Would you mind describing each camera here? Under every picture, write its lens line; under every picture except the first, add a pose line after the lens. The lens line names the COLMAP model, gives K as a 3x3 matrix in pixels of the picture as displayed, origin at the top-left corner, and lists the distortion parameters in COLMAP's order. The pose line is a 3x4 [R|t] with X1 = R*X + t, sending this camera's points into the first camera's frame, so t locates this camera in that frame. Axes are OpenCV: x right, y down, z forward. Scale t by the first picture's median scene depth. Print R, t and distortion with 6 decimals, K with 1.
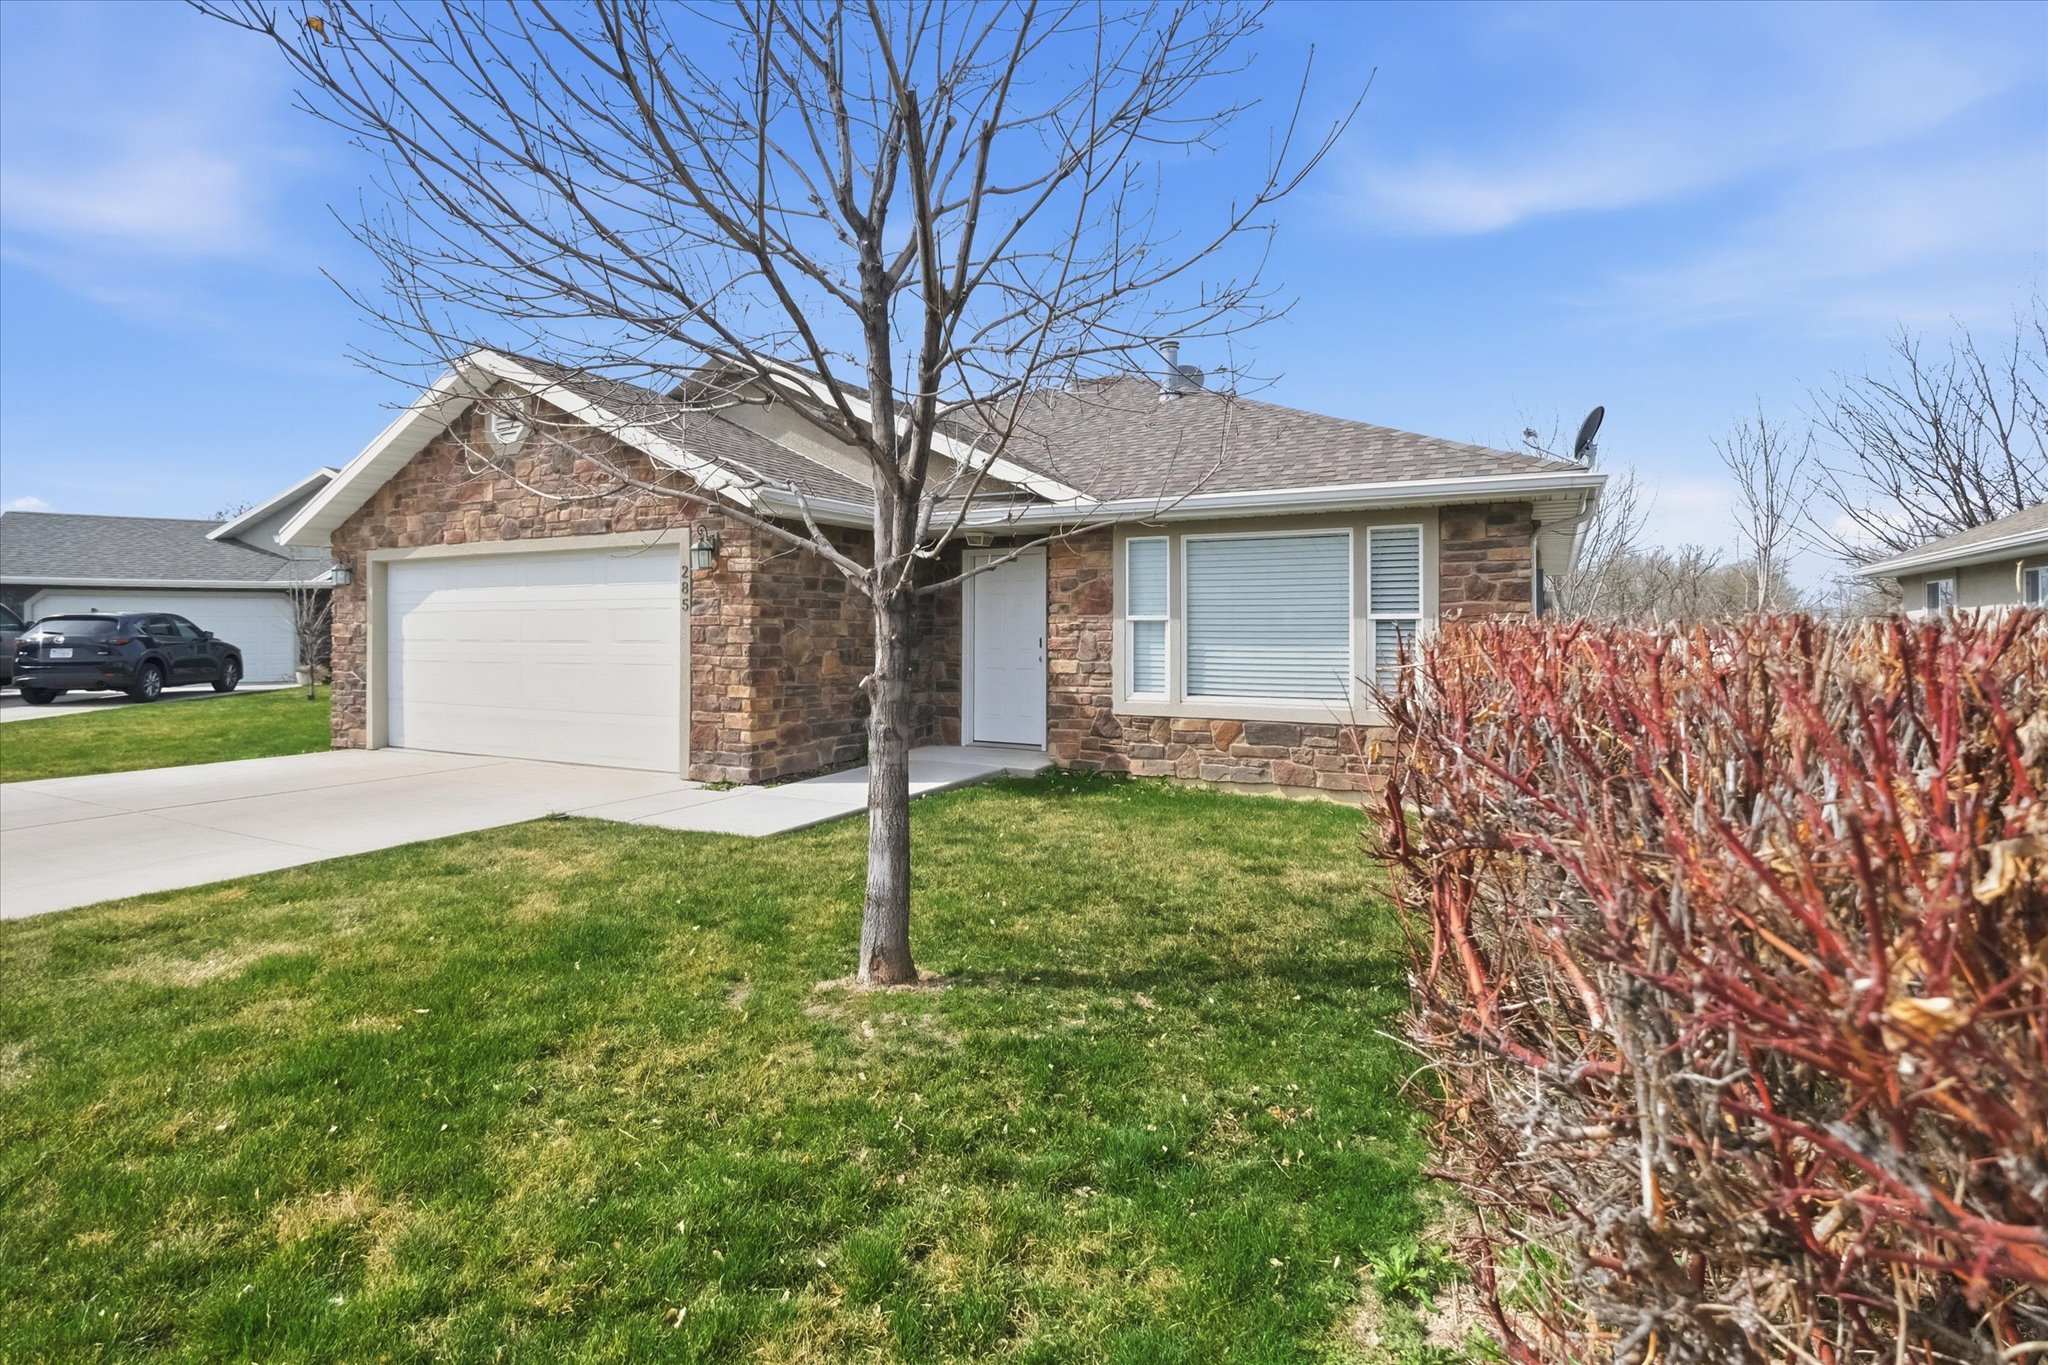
lens RADIAL K [[1016.0, 0, 1019.3], [0, 1016.0, 628.4], [0, 0, 1]] dist [-0.003631, -0.000683]
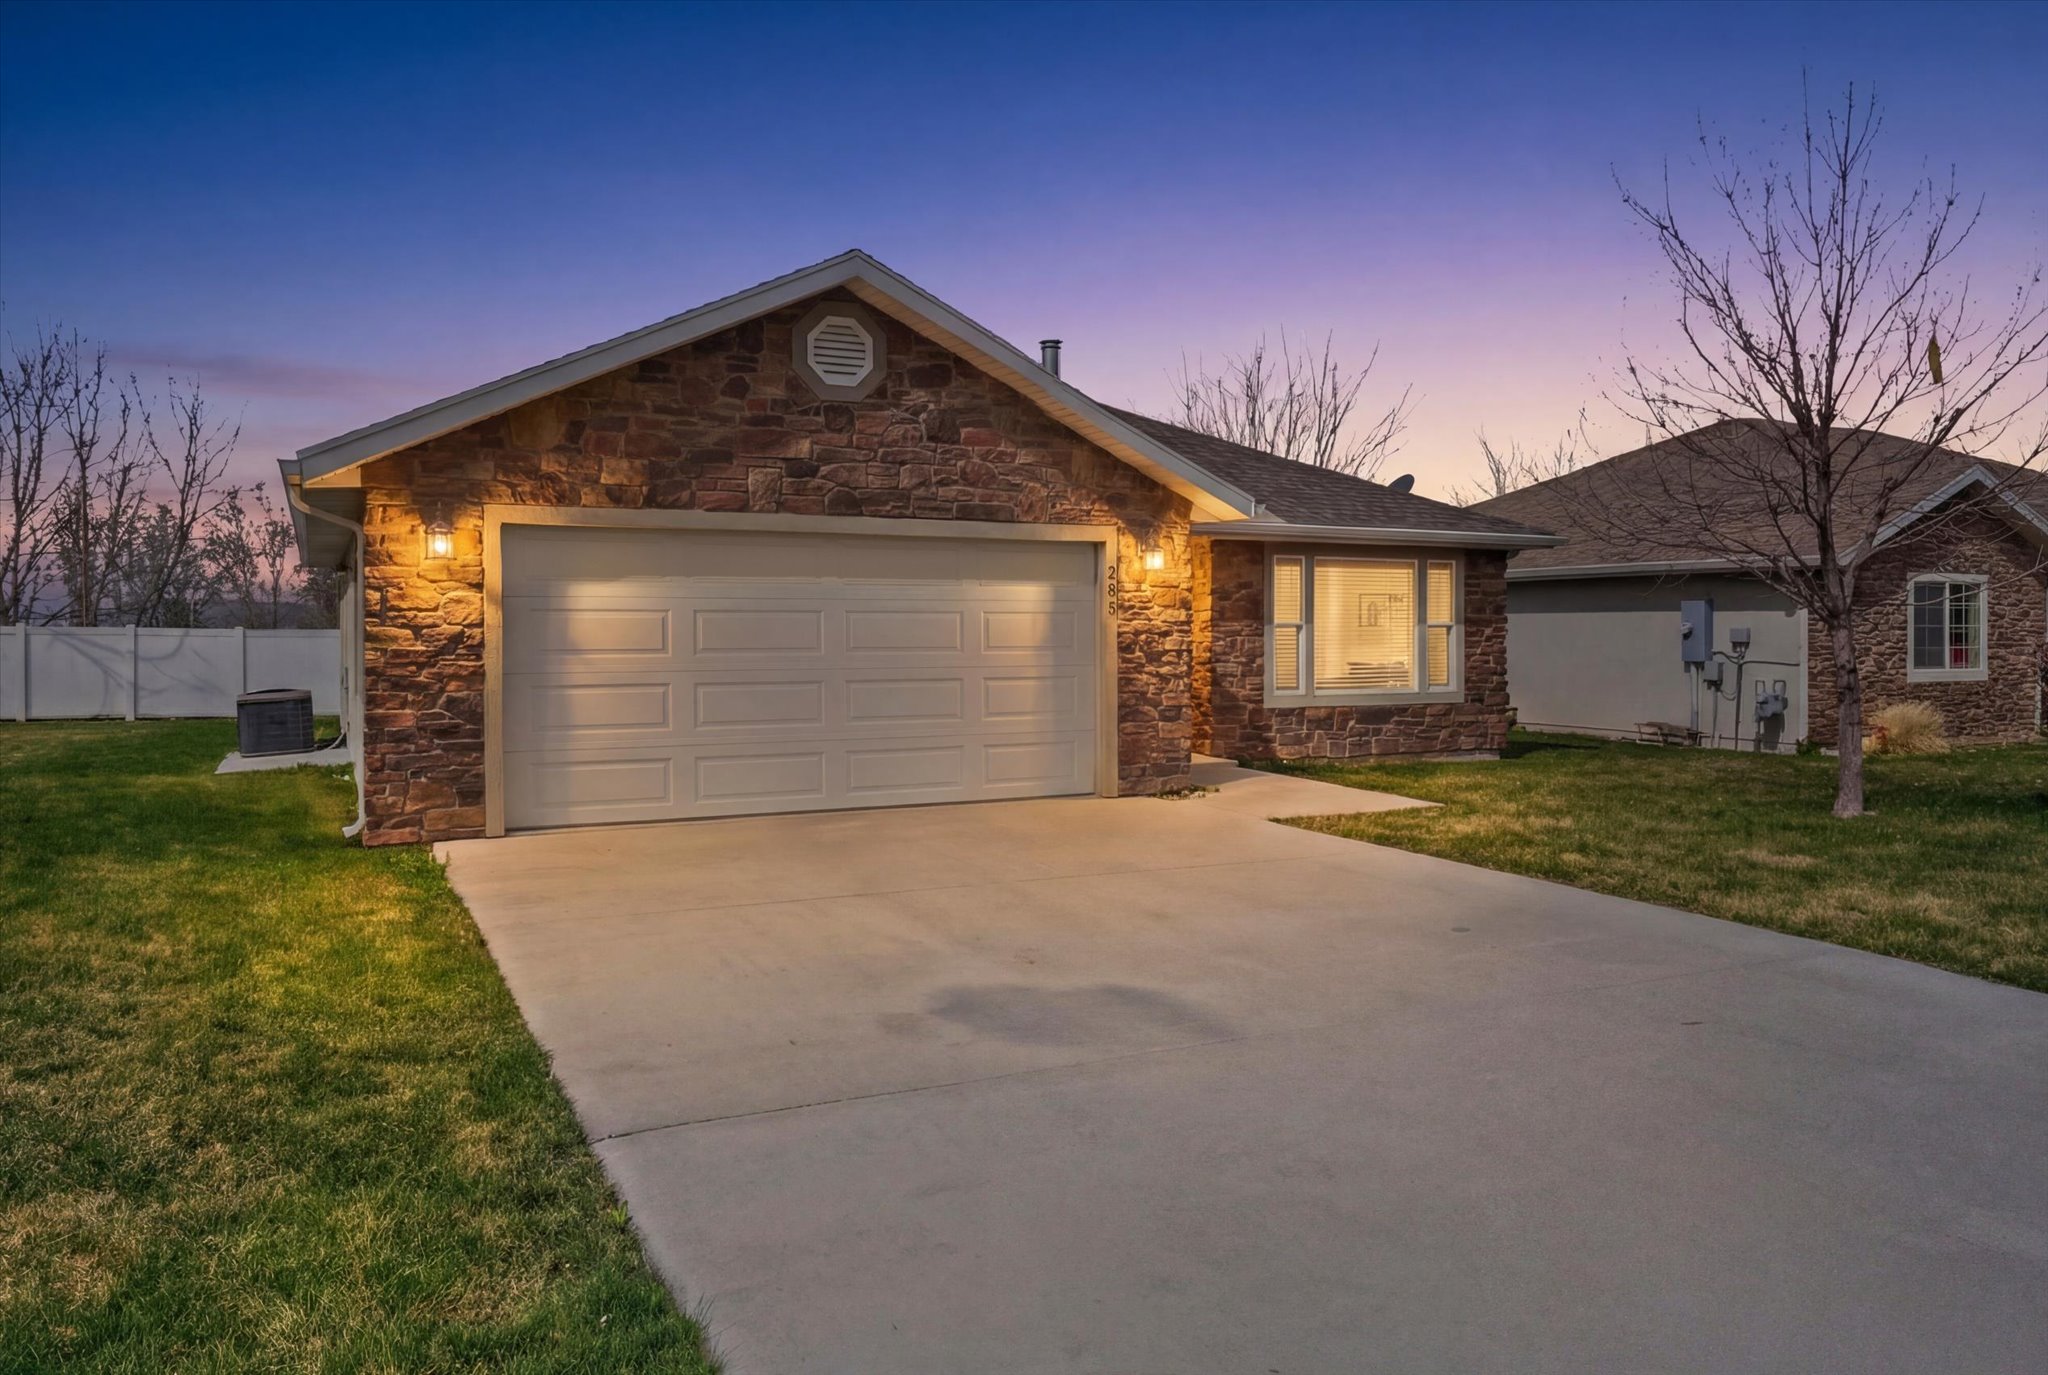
lens RADIAL K [[1444.7, 0, 1012.8], [0, 1444.7, 641.0], [0, 0, 1]] dist [-0.004165, 0.002586]
pose [[0.567287, -0.007264, 0.823488, -1.444804], [-0.002830, 0.999938, 0.010770, -0.008201], [-0.823516, -0.008440, 0.567231, 0.328044]]
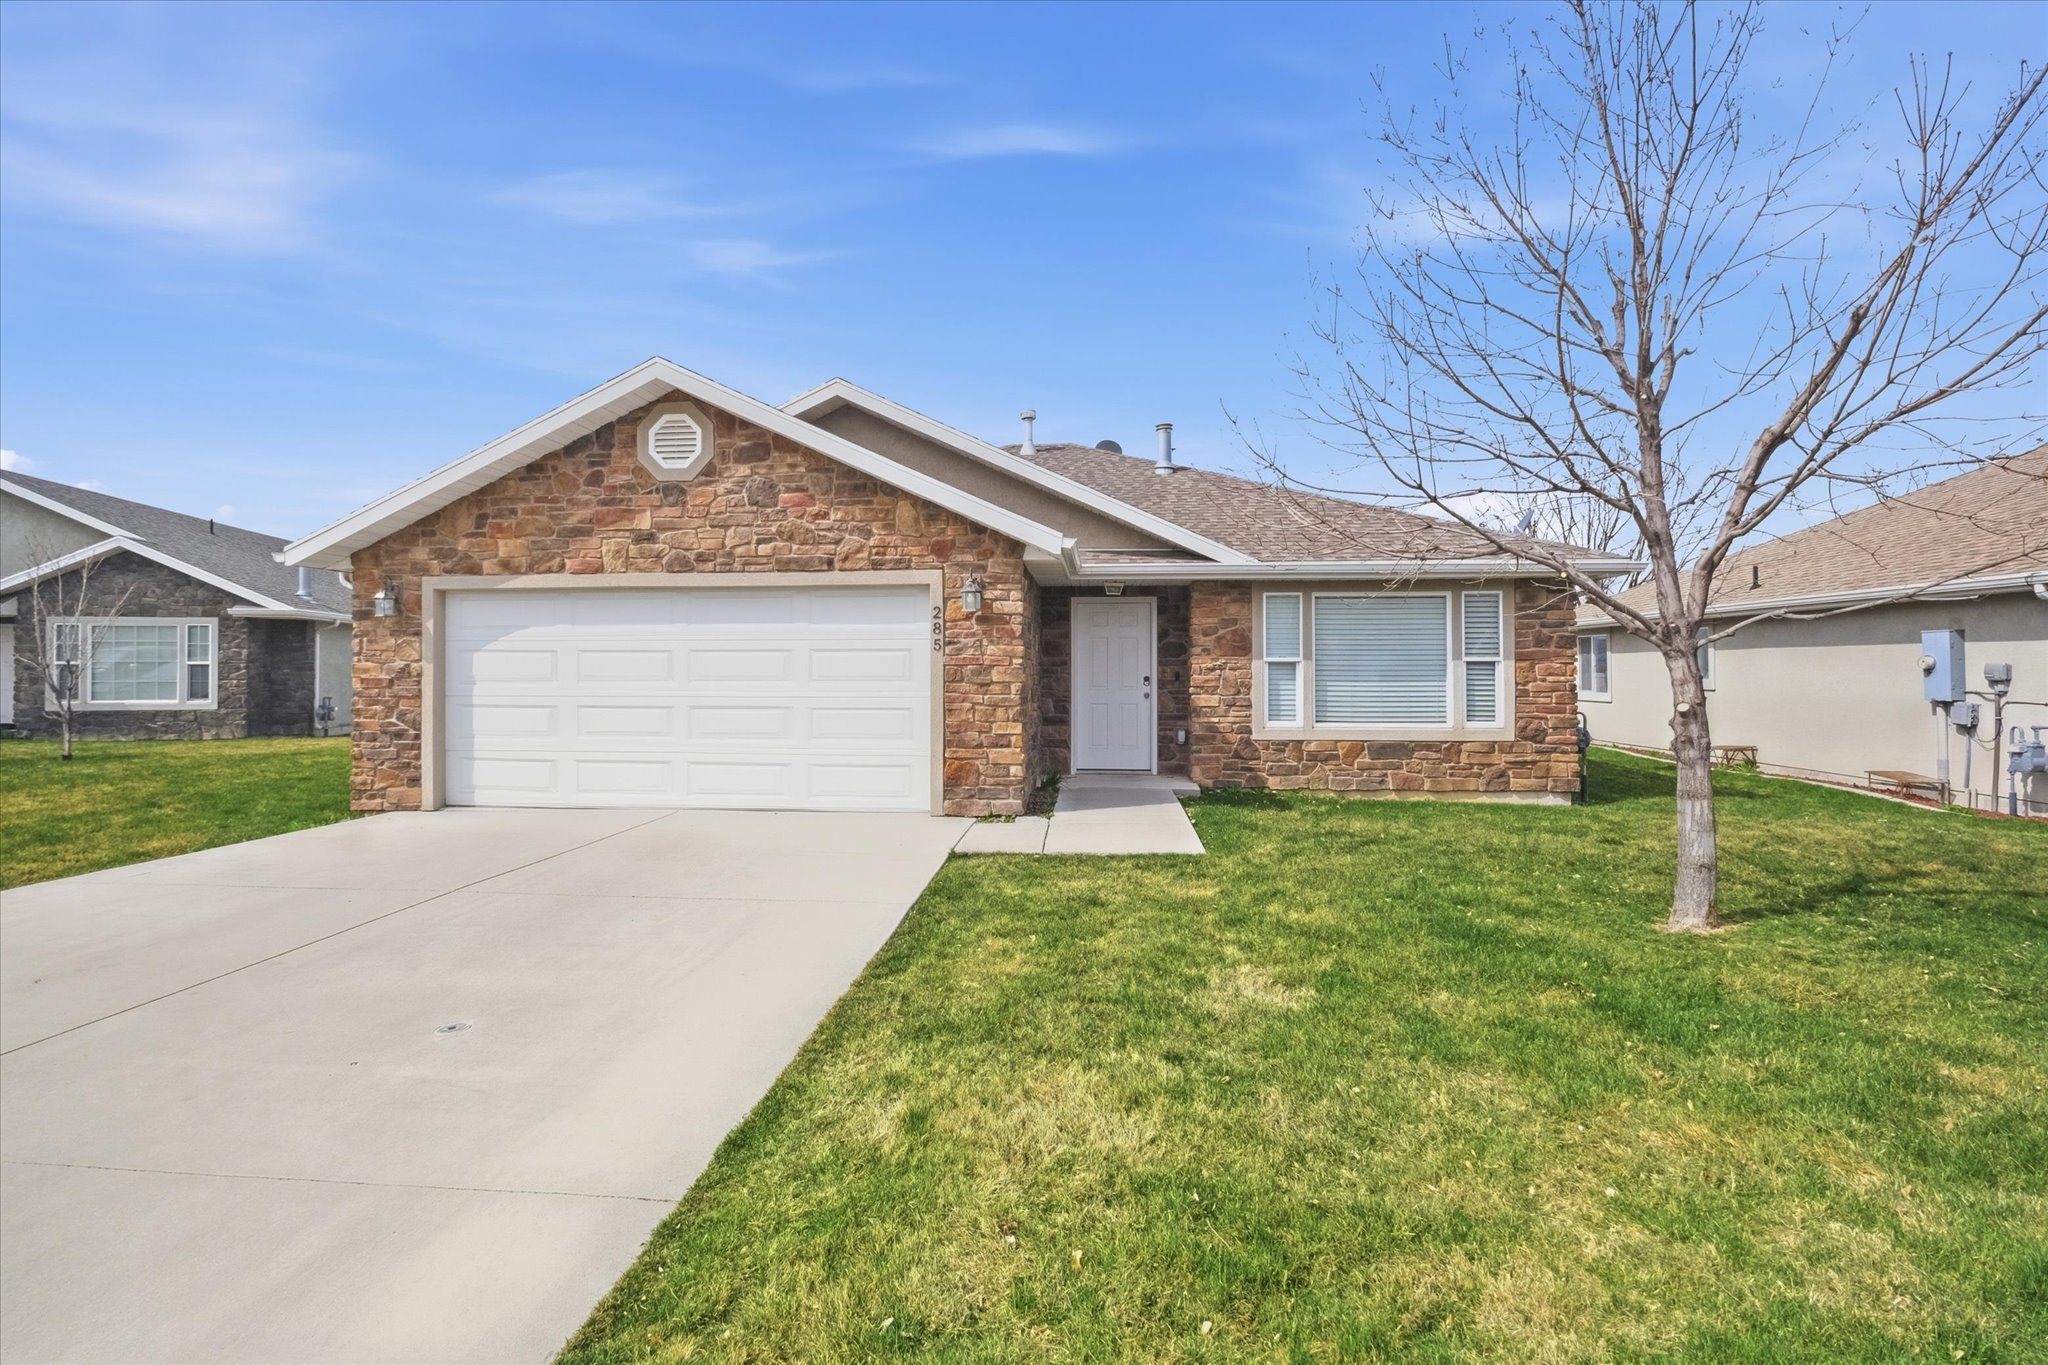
lens RADIAL K [[940.0, 0, 1026.1], [0, 940.0, 665.2], [0, 0, 1]] dist [-0.003718, 0.001219]
pose [[0.915047, 0.001148, 0.403346, -0.617443], [0.000357, 0.999993, -0.003655, 0.000546], [-0.403347, 0.003489, 0.915040, 0.096761]]
